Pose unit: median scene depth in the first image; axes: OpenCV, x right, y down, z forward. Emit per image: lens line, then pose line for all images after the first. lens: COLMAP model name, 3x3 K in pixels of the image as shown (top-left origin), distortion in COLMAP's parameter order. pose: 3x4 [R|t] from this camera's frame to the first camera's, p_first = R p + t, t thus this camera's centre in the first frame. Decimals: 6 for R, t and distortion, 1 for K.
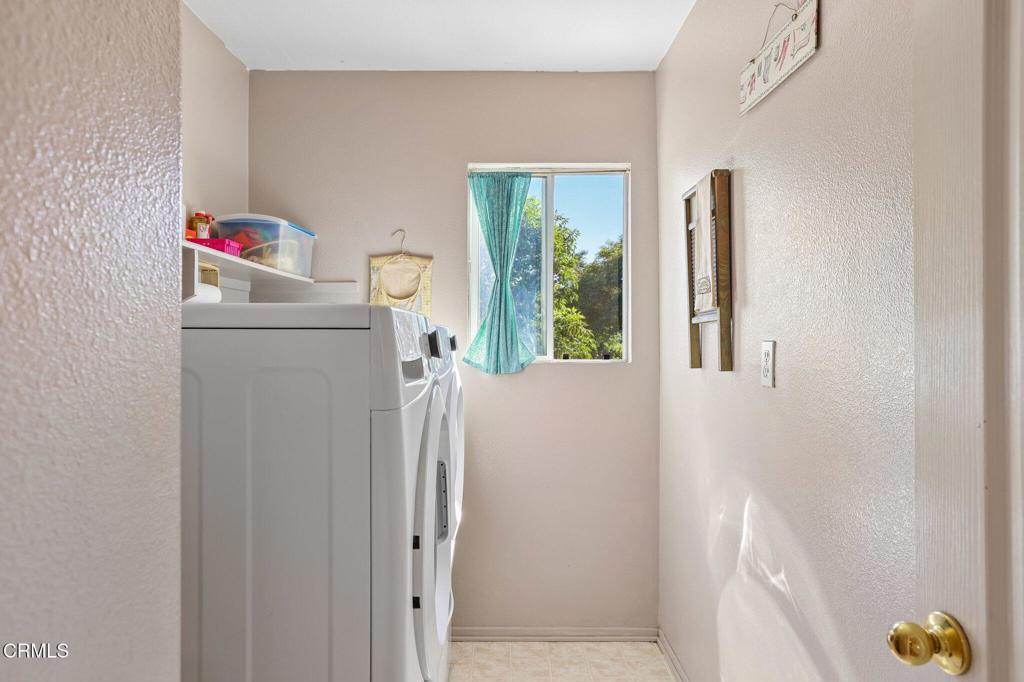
lens RADIAL K [[638.3, 0, 512.0], [0, 638.3, 341.0], [0, 0, 1]] dist [-0.024834, 0.000598]
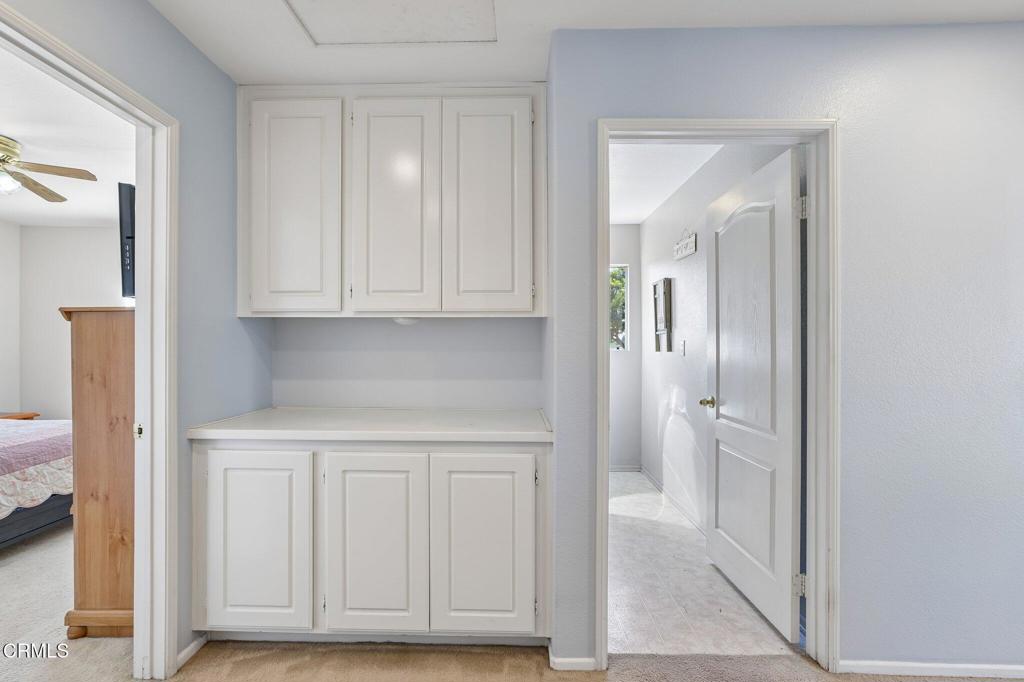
lens RADIAL K [[461.0, 0, 512.0], [0, 461.0, 341.0], [0, 0, 1]] dist [-0.048726, 0.013243]
pose [[0.999749, -0.000221, -0.022381, -0.287106], [0.000157, 0.999996, -0.002875, 0.006317], [0.022381, 0.002871, 0.999745, -0.961005]]
